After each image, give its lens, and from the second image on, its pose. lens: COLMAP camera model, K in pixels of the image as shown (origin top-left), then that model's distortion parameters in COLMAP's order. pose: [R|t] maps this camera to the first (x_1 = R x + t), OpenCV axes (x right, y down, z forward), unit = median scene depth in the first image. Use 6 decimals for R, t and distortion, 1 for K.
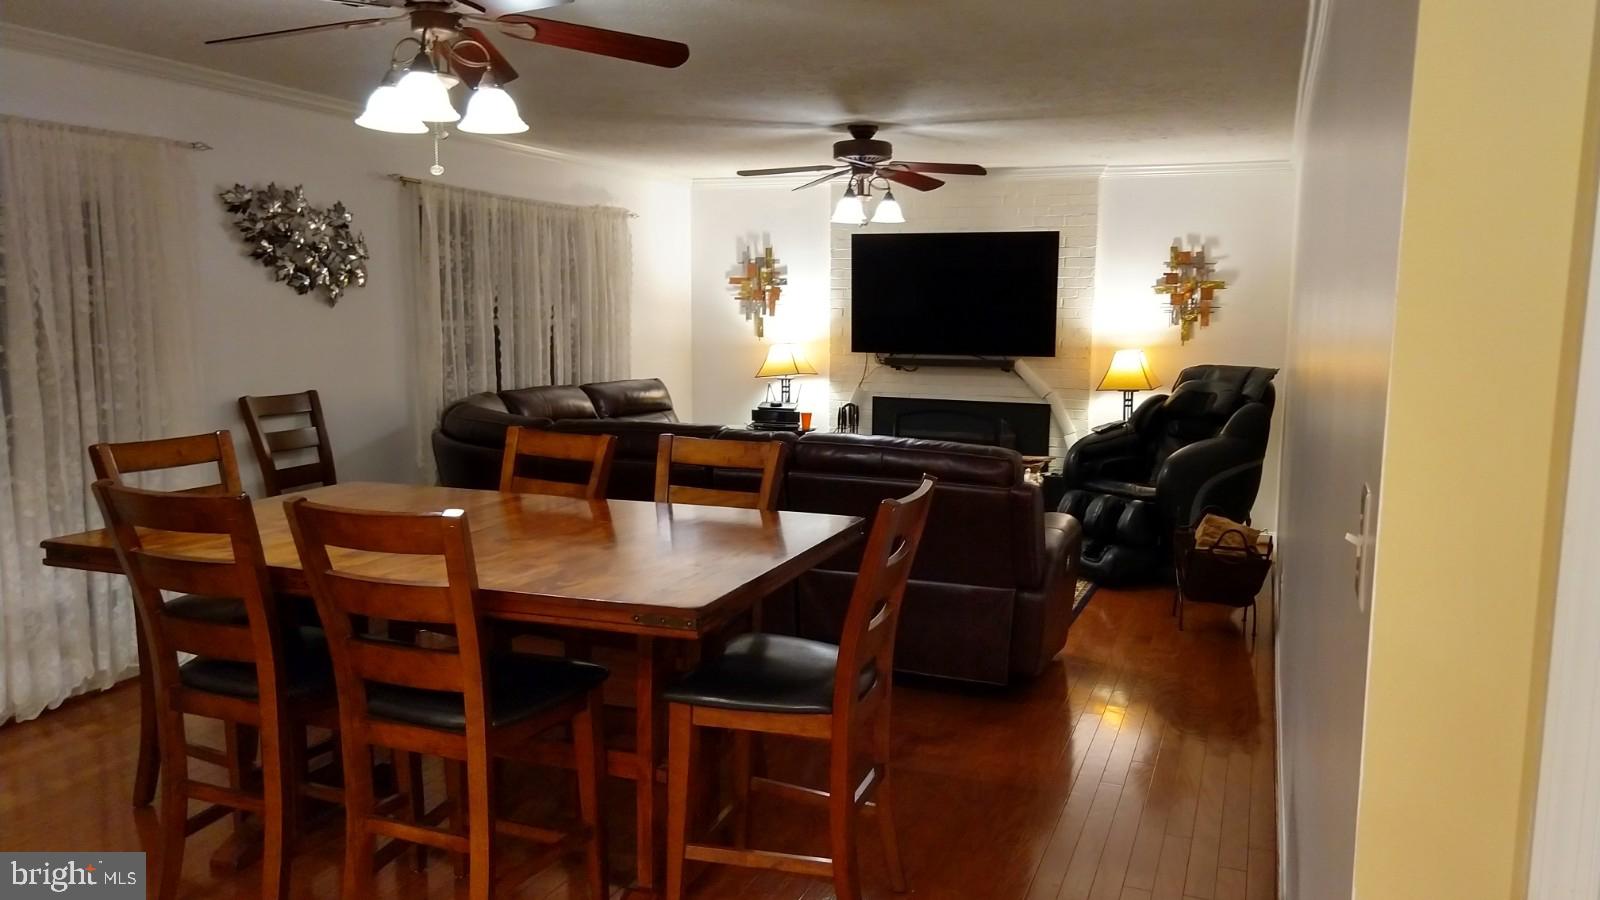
lens RADIAL K [[1133.4, 0, 800.0], [0, 1133.4, 450.0], [0, 0, 1]] dist [-0.001351, -0.059695]
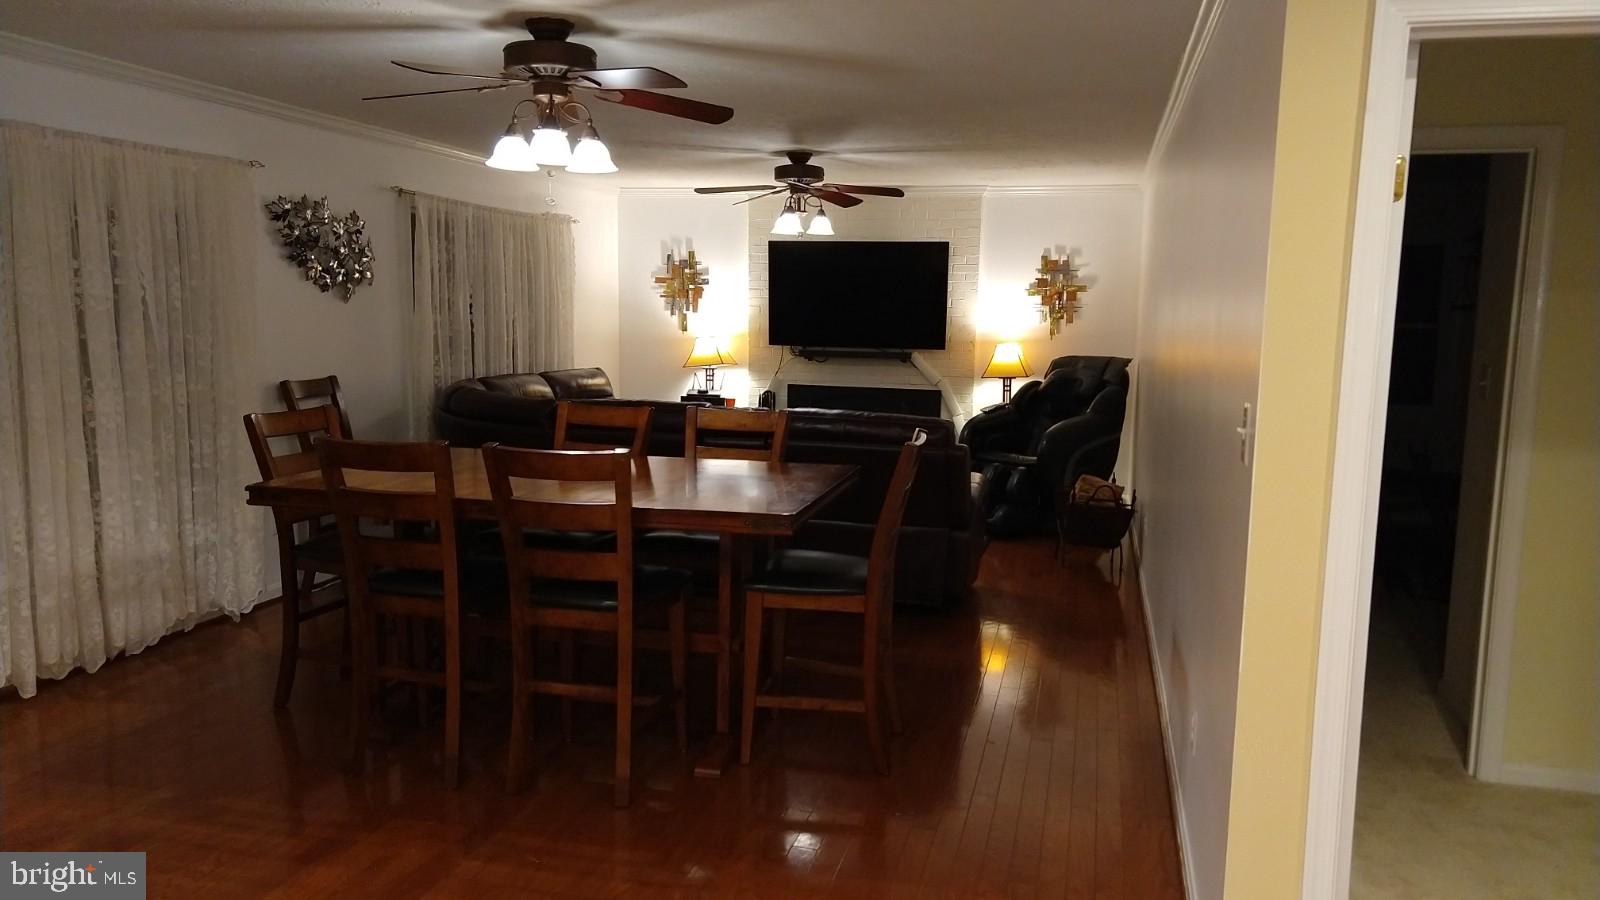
lens RADIAL K [[1113.4, 0, 800.0], [0, 1113.4, 450.0], [0, 0, 1]] dist [0.006505, -0.118348]
pose [[0.991484, -0.009977, 0.129847, -0.095812], [0.009262, 0.999938, 0.006108, 0.017435], [-0.129900, -0.004853, 0.991515, -0.152842]]
